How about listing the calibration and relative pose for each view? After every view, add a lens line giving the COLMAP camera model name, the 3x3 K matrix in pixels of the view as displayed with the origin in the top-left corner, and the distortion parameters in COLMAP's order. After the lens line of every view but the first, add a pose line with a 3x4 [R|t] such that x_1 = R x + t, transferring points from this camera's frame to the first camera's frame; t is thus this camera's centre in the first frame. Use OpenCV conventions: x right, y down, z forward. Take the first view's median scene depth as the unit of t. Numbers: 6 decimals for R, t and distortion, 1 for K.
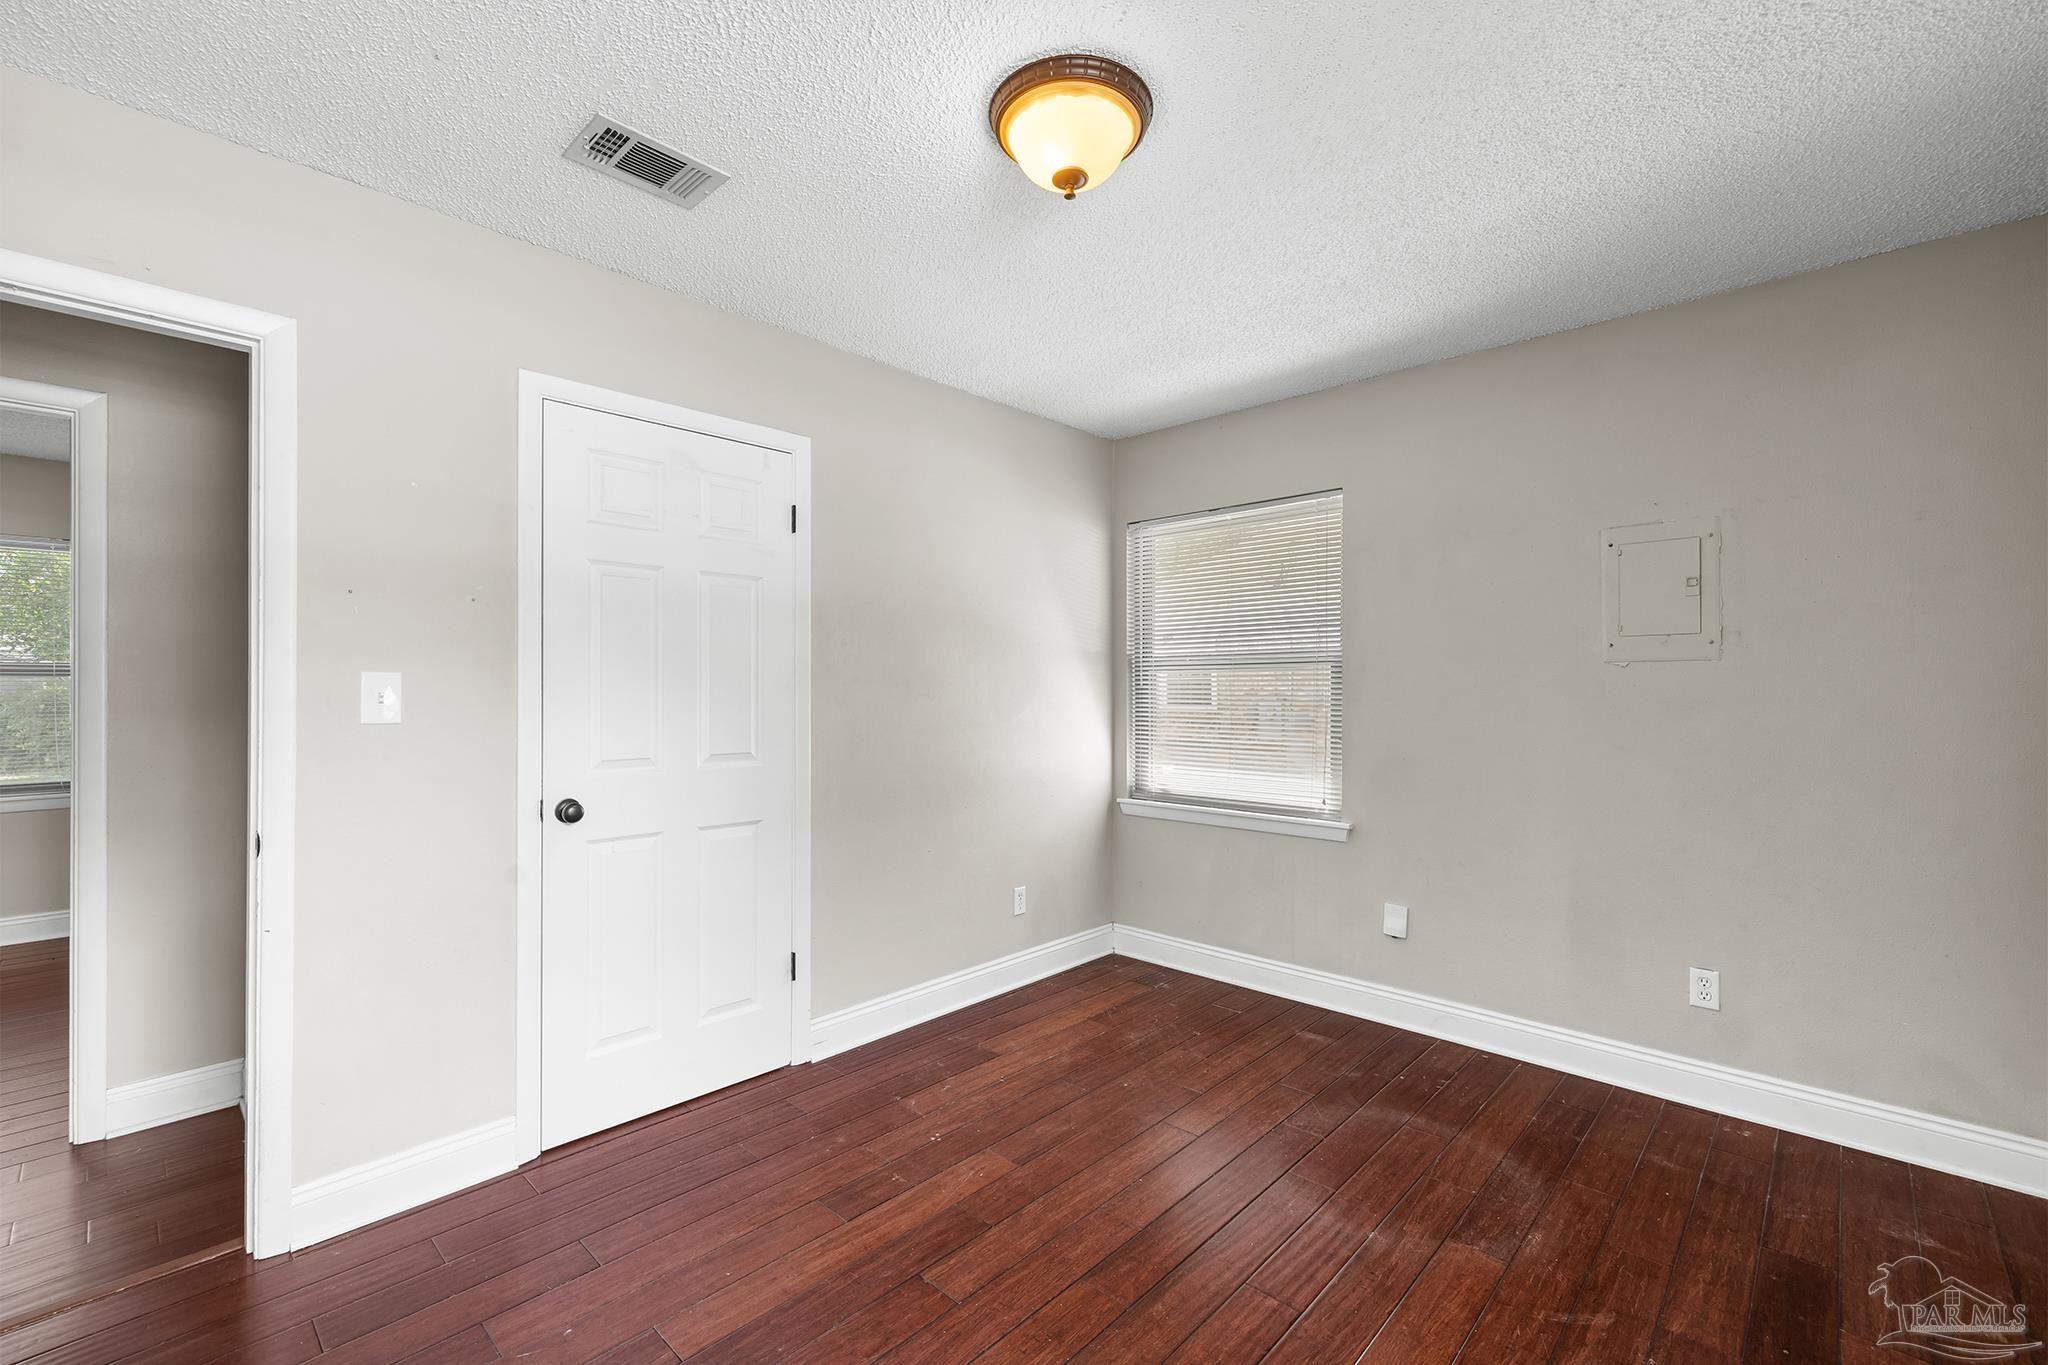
lens RADIAL K [[873.7, 0, 1017.2], [0, 873.7, 685.1], [0, 0, 1]] dist [0.000860, -0.000098]
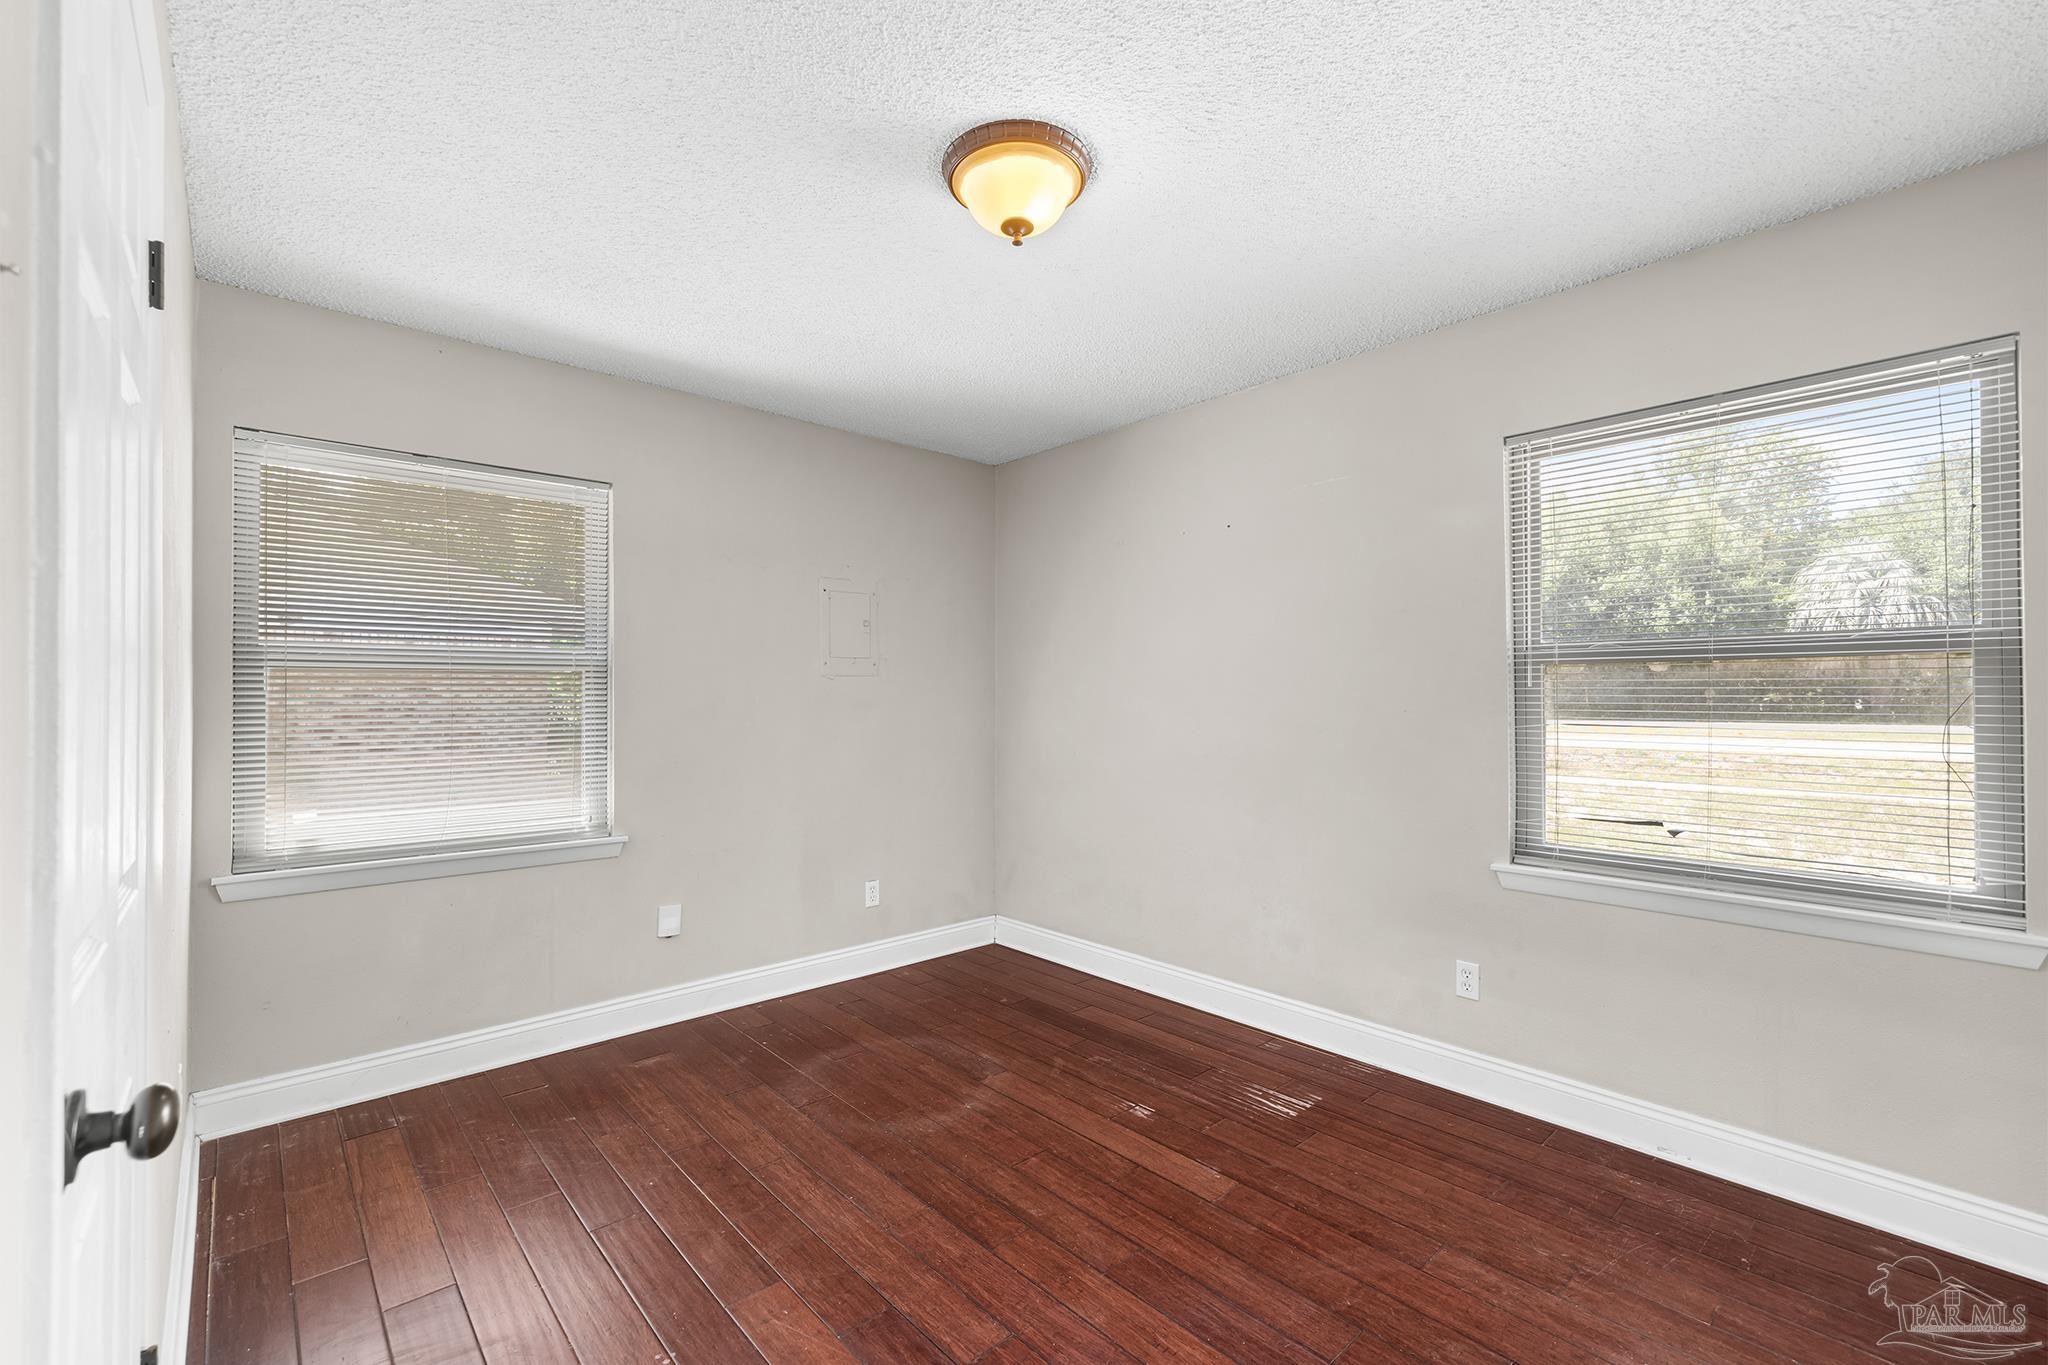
lens RADIAL K [[873.7, 0, 1035.4], [0, 873.7, 680.2], [0, 0, 1]] dist [0.000860, -0.000098]
pose [[0.058784, 0.018857, 0.998093, -0.676711], [-0.001648, 0.999822, -0.018793, 0.006226], [-0.998269, -0.000540, 0.058805, 0.602407]]
